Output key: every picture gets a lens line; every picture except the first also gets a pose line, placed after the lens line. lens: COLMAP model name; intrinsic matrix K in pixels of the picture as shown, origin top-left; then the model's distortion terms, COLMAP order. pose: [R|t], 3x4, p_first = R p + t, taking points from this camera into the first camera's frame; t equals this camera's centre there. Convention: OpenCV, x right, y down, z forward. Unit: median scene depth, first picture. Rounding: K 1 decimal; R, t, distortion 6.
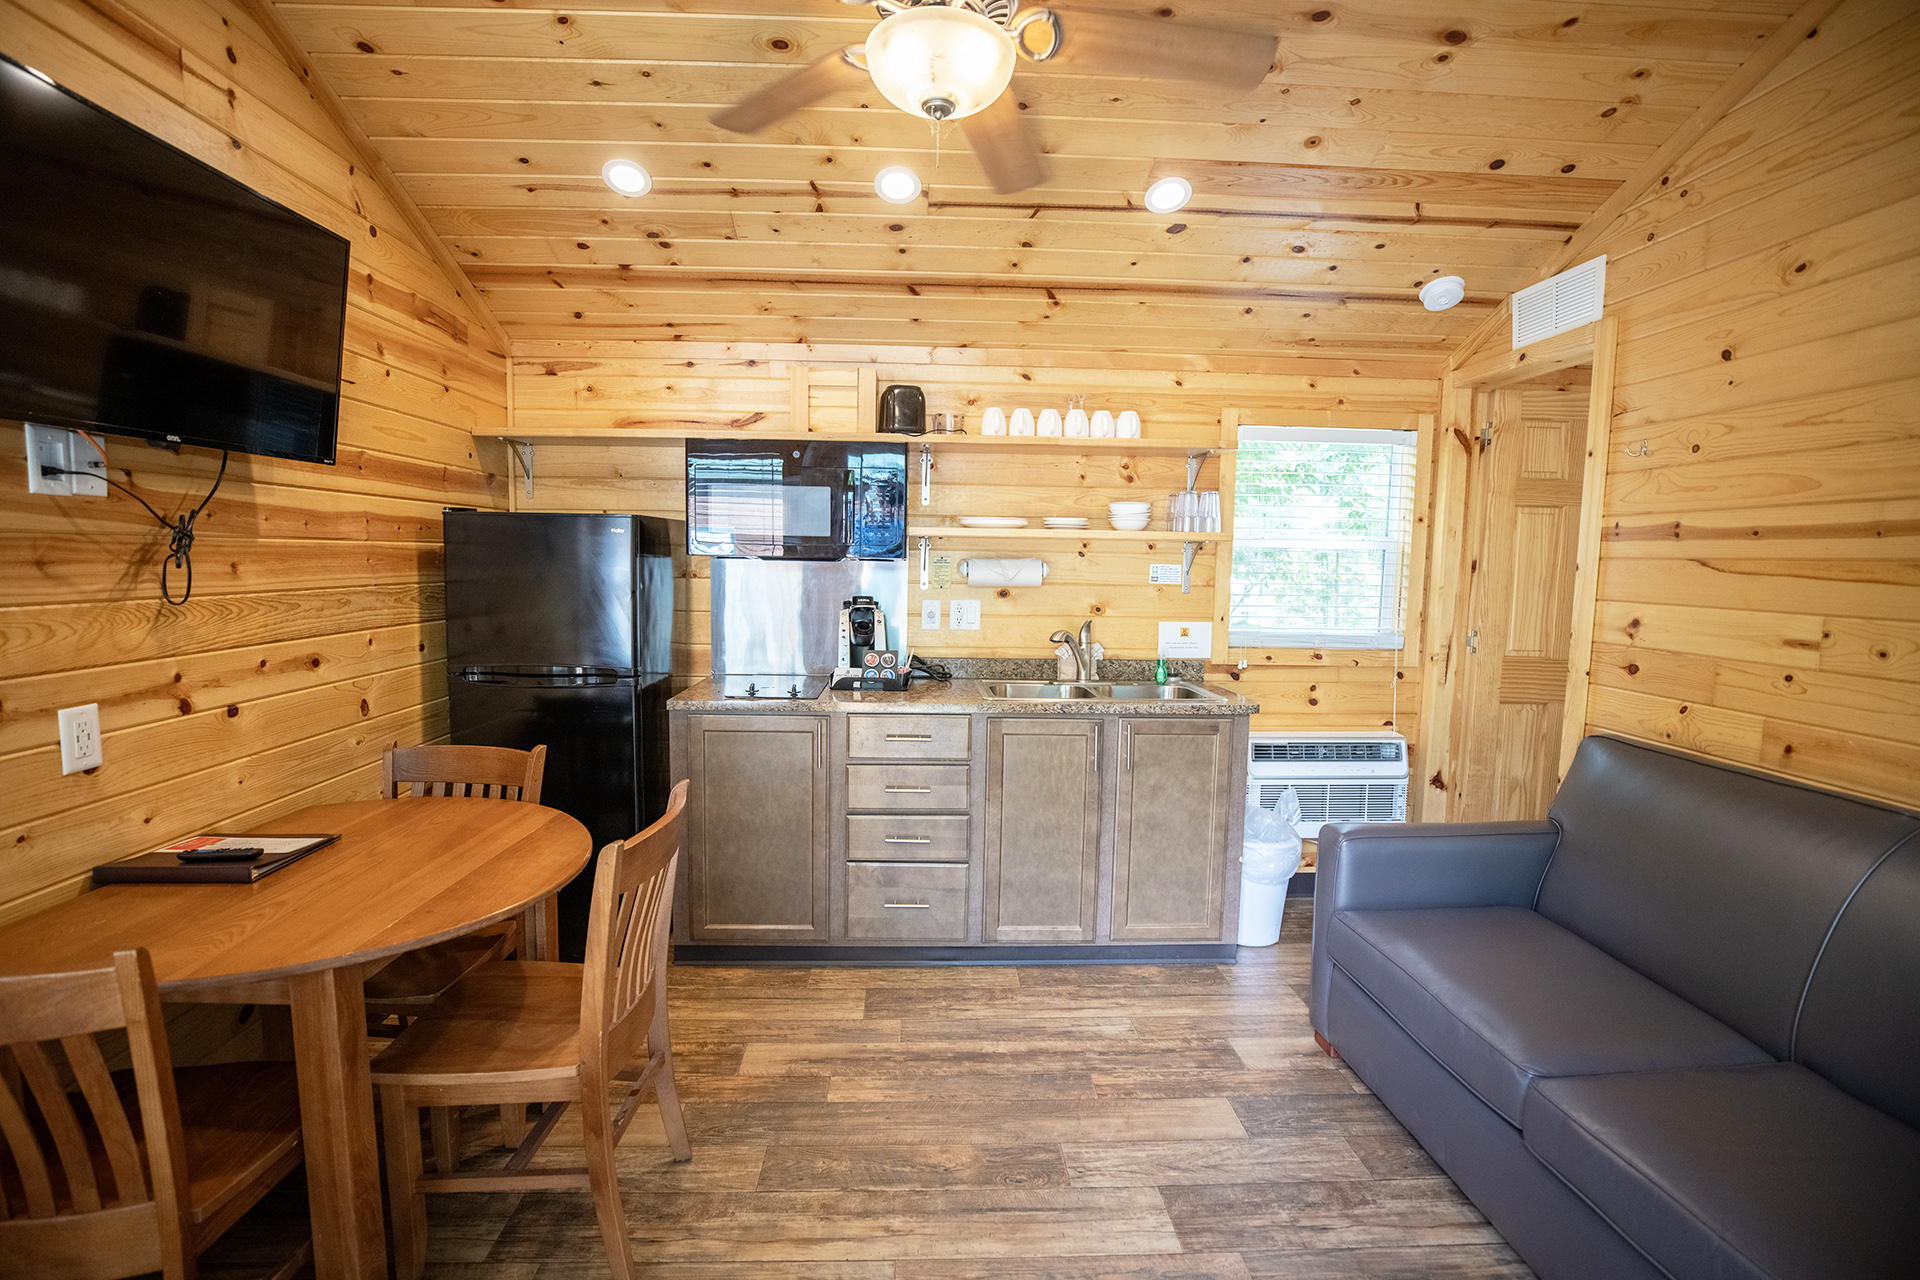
lens RADIAL K [[871.2, 0, 951.8], [0, 871.2, 645.8], [0, 0, 1]] dist [-0.047158, 0.012483]
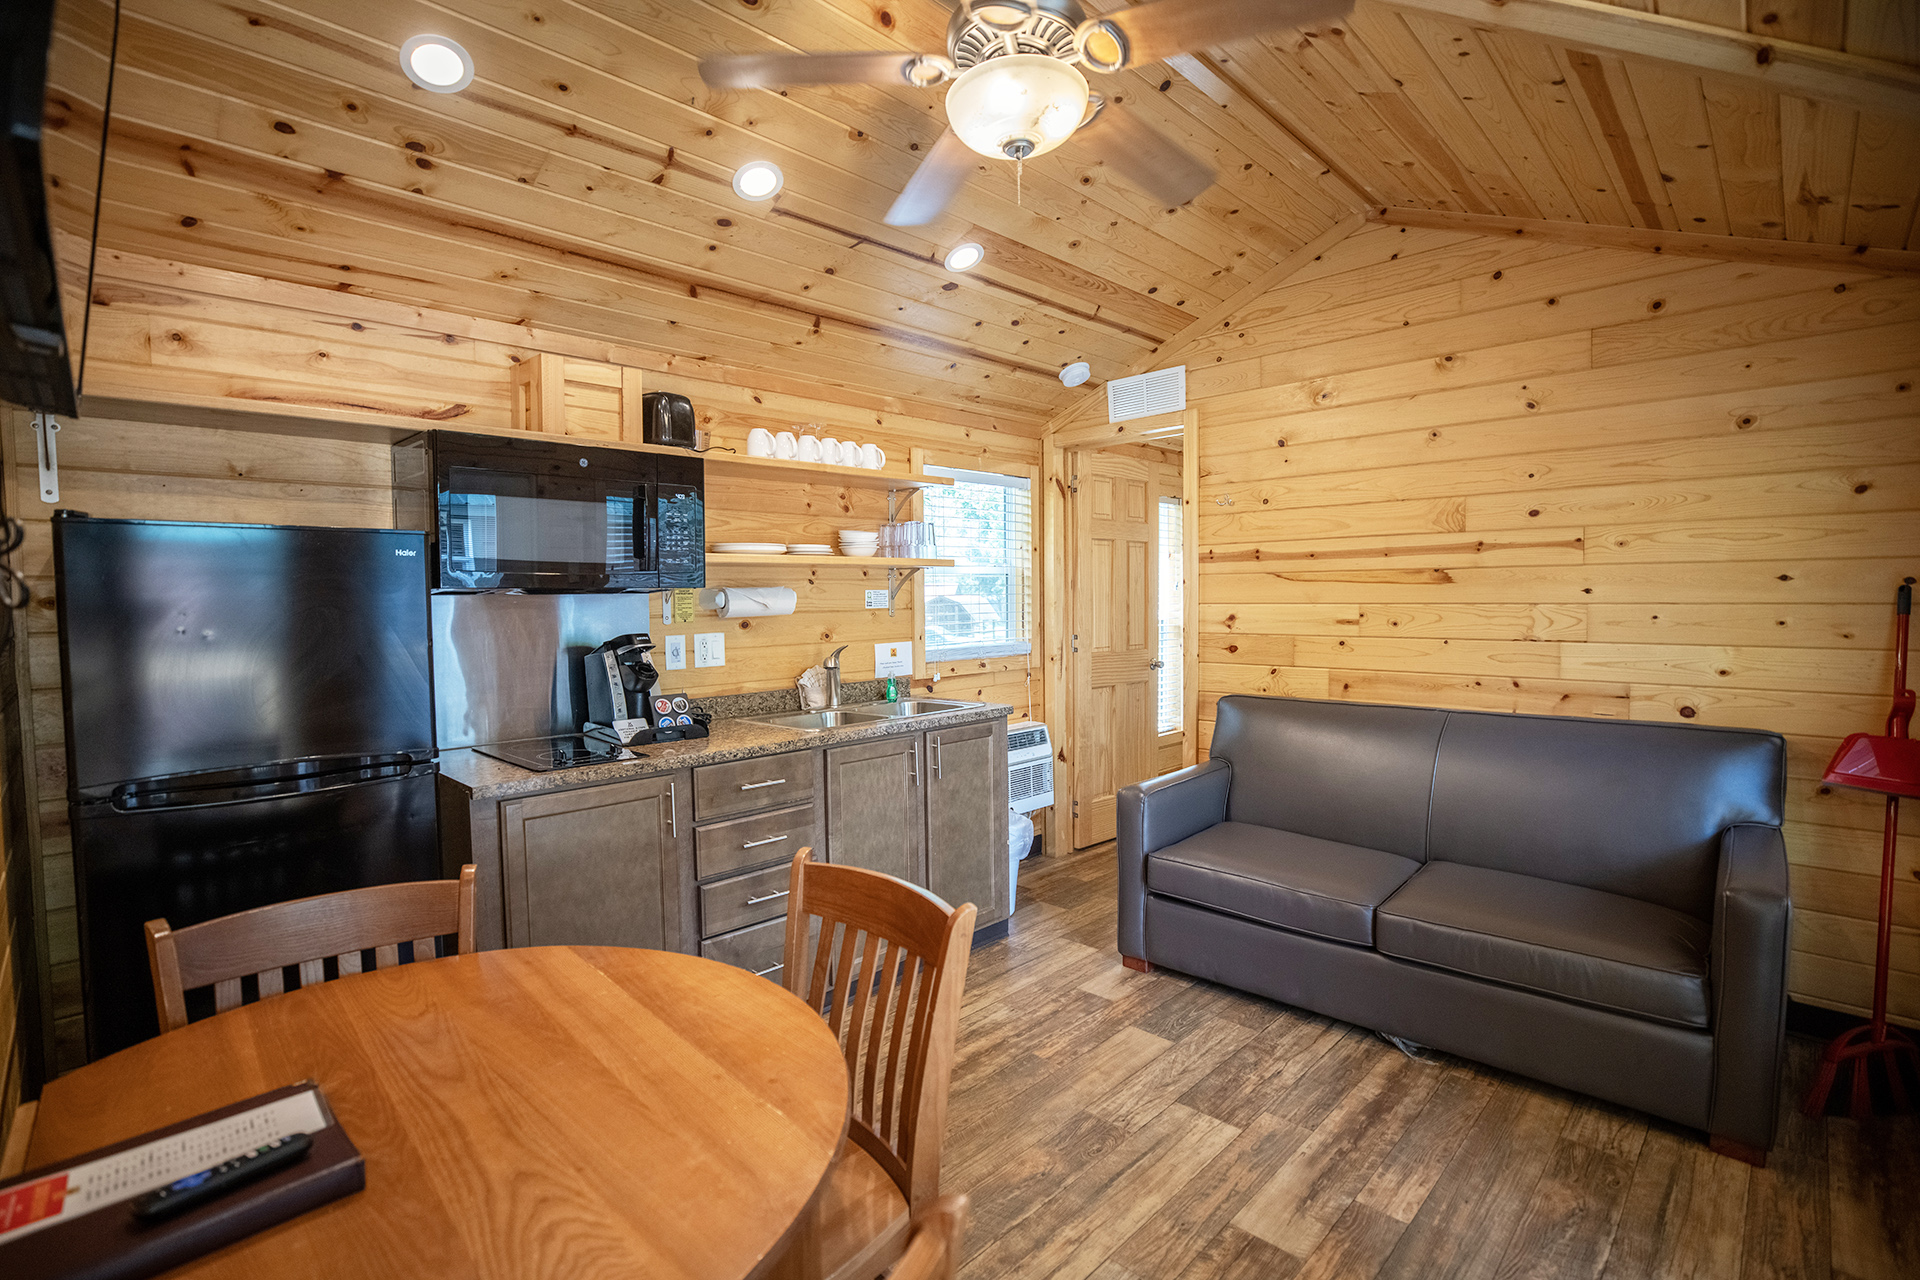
lens RADIAL K [[871.2, 0, 951.8], [0, 871.2, 645.8], [0, 0, 1]] dist [-0.047158, 0.012483]
pose [[0.736193, -0.064863, 0.673656, -0.530443], [0.094387, 0.995509, -0.007296, -0.011915], [-0.670157, 0.068956, 0.739009, 0.201853]]
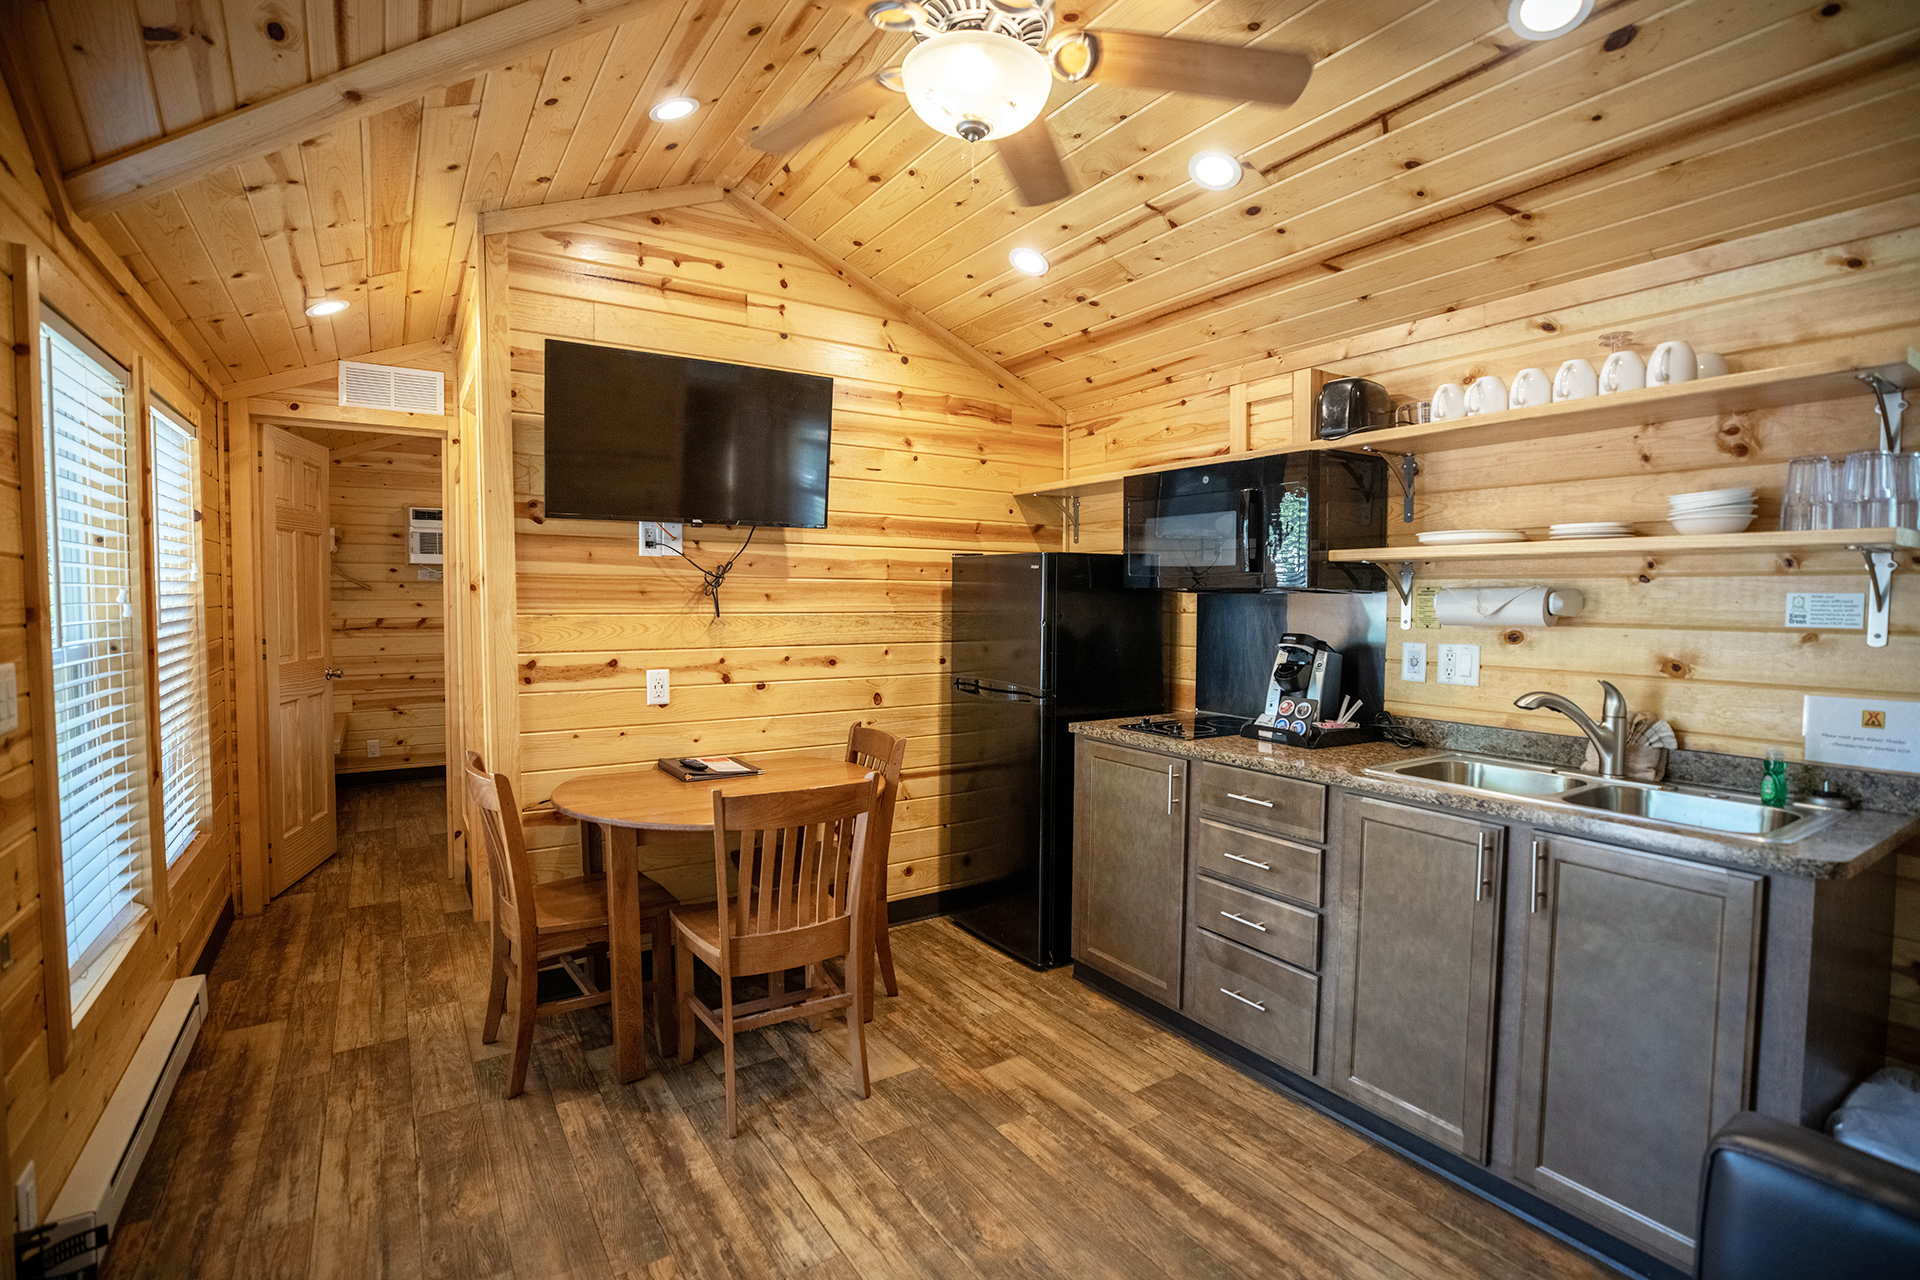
lens RADIAL K [[881.8, 0, 960.0], [0, 881.8, 640.0], [0, 0, 1]] dist [-0.033533, 0.000933]
pose [[0.517168, 0.029892, -0.855362, 0.556245], [-0.084809, 0.996261, -0.016461, -0.010176], [0.851672, 0.081056, 0.517769, 0.324025]]
